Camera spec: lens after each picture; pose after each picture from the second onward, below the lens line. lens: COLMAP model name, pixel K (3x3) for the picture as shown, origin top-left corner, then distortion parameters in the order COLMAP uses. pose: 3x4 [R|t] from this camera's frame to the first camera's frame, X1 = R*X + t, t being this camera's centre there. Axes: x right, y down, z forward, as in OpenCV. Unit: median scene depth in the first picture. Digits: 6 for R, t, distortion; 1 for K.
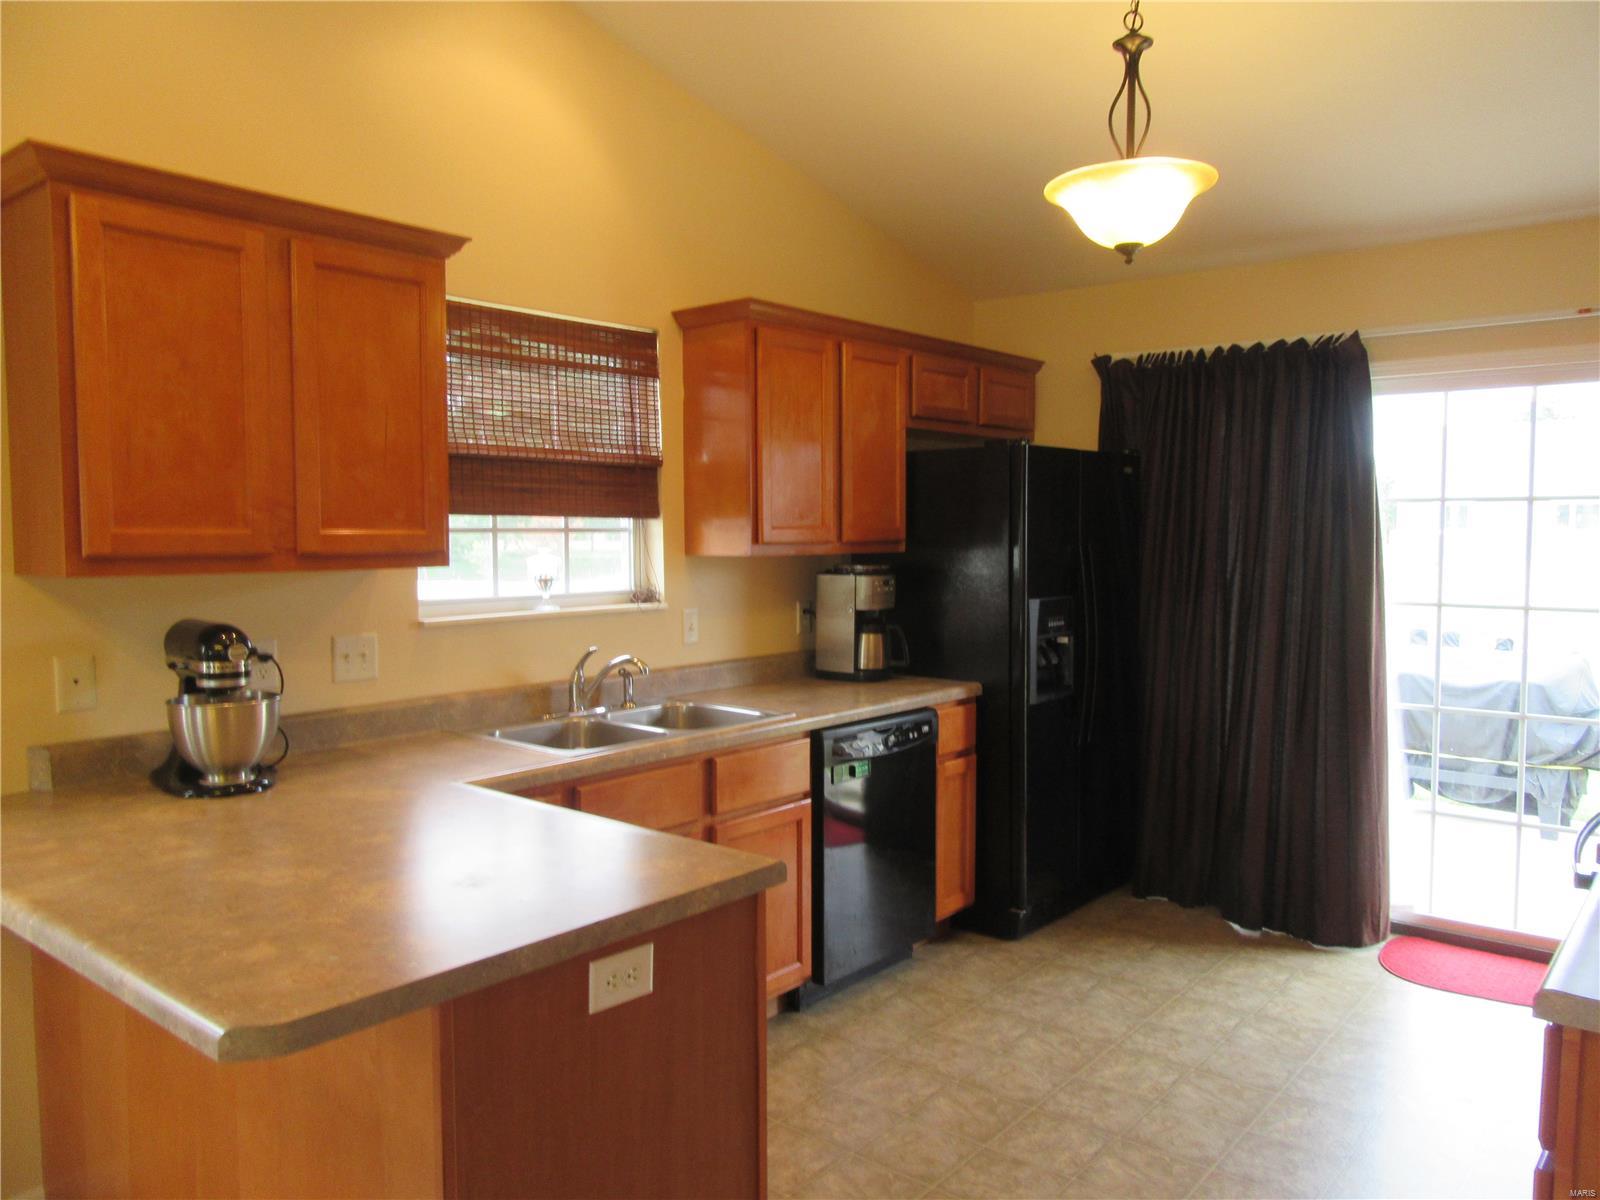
lens RADIAL K [[1180.2, 0, 805.5], [0, 1180.2, 603.7], [0, 0, 1]] dist [0.003536, -0.012253]
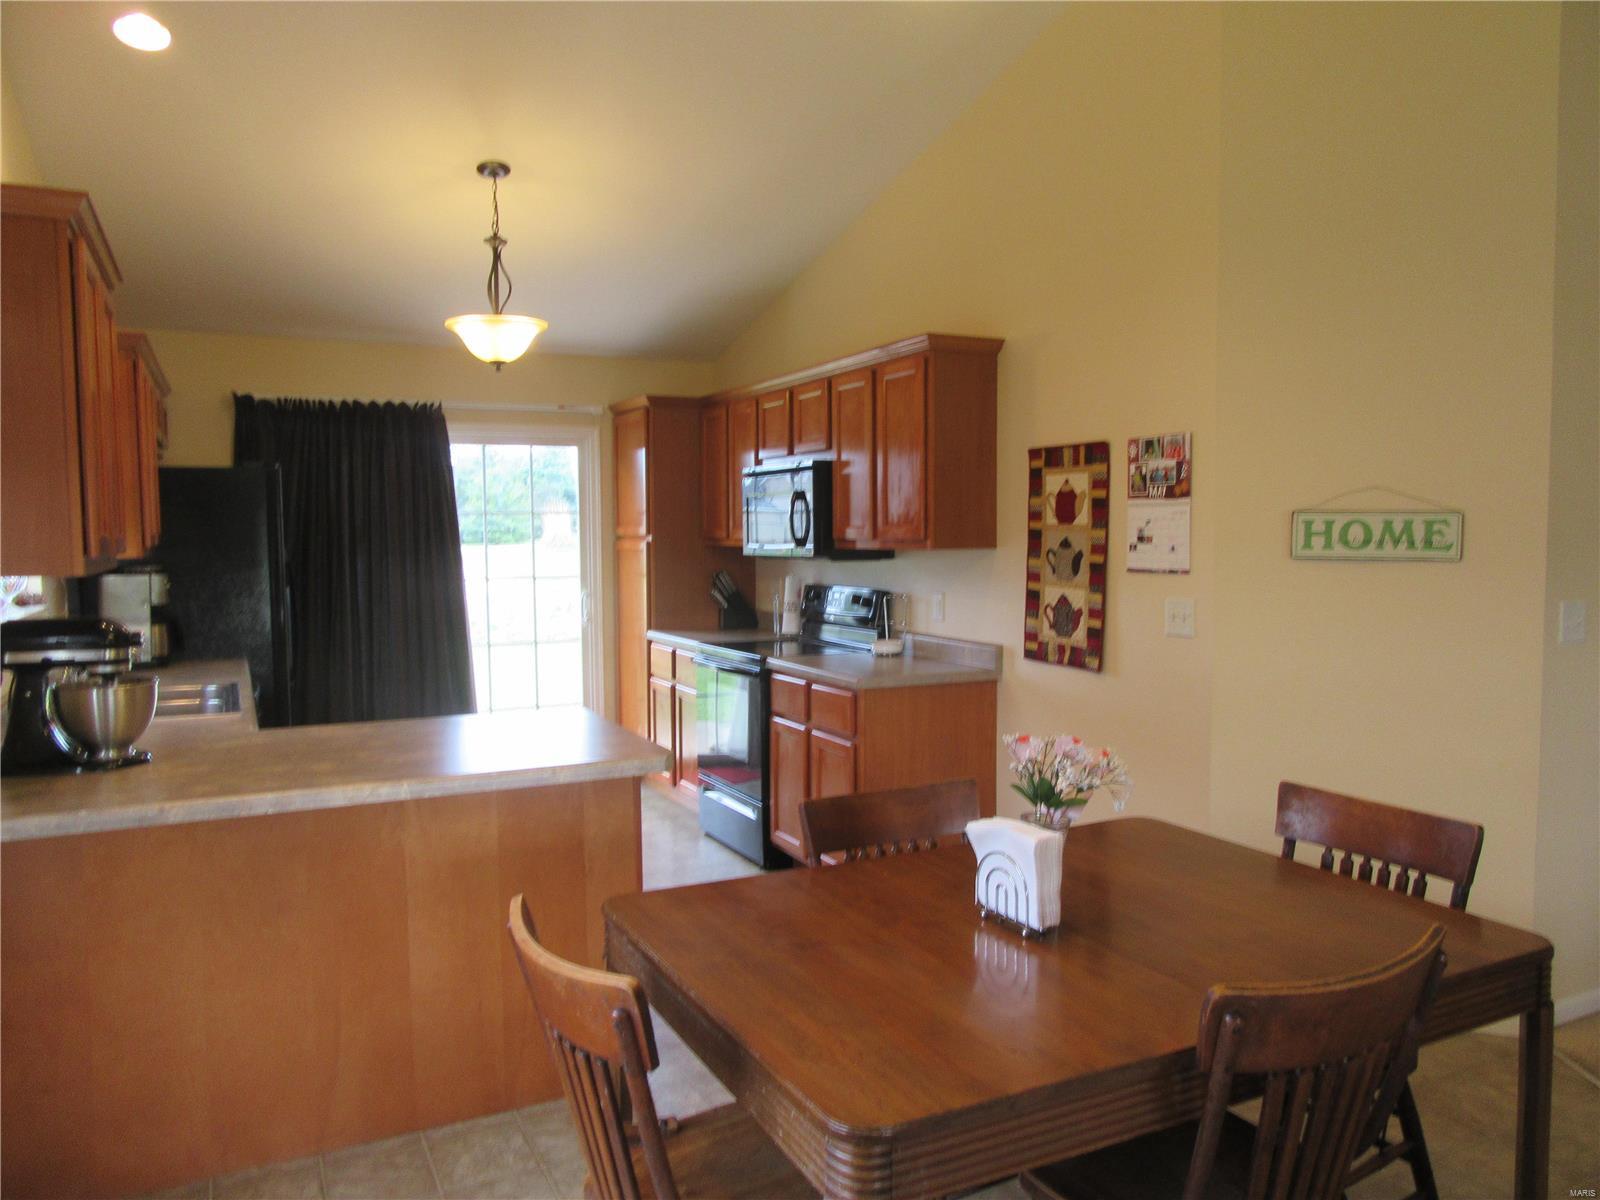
lens RADIAL K [[1180.2, 0, 805.6], [0, 1180.2, 607.0], [0, 0, 1]] dist [0.003536, -0.012253]
pose [[0.408547, -0.065045, 0.910417, -0.795710], [0.069937, 0.996756, 0.039830, 0.005725], [-0.910054, 0.047400, 0.411770, -0.048270]]
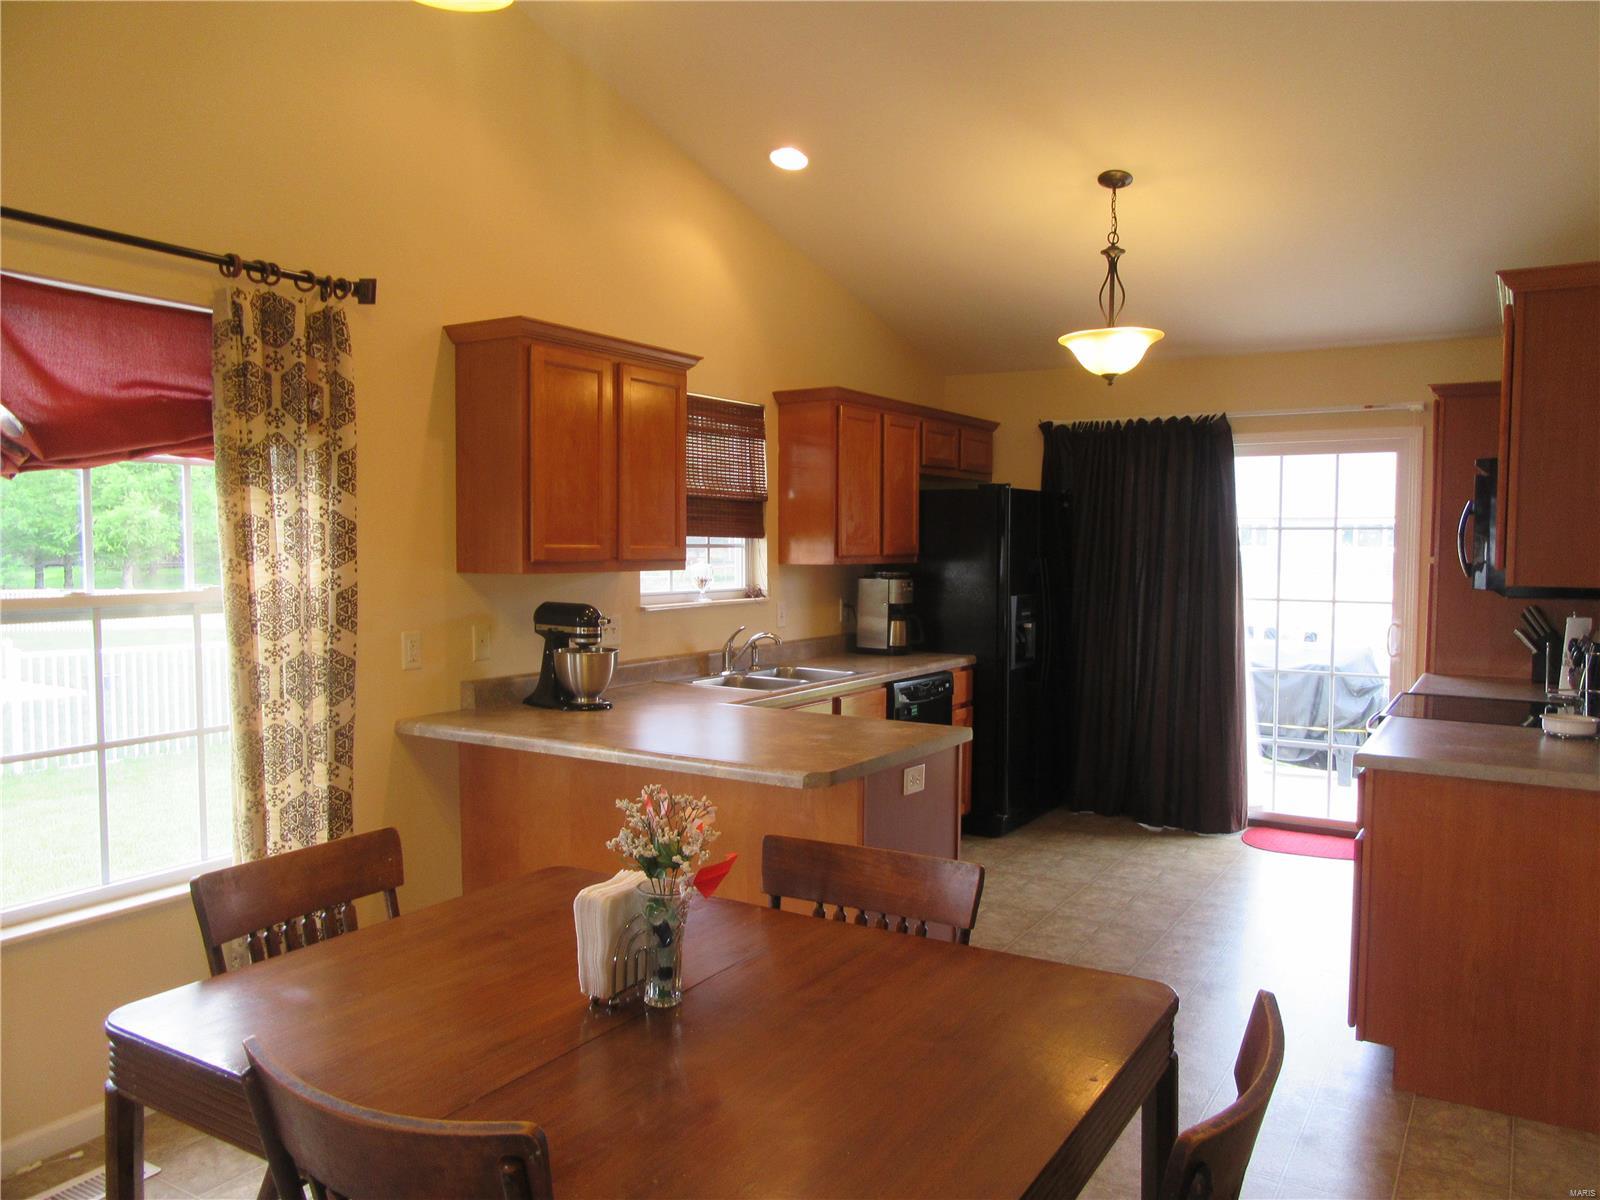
lens RADIAL K [[1180.2, 0, 804.6], [0, 1180.2, 604.9], [0, 0, 1]] dist [0.003536, -0.012253]
pose [[0.990250, -0.000476, 0.139300, -0.270448], [0.002013, 0.999939, -0.010897, 0.023459], [-0.139286, 0.011071, 0.990190, -0.401951]]
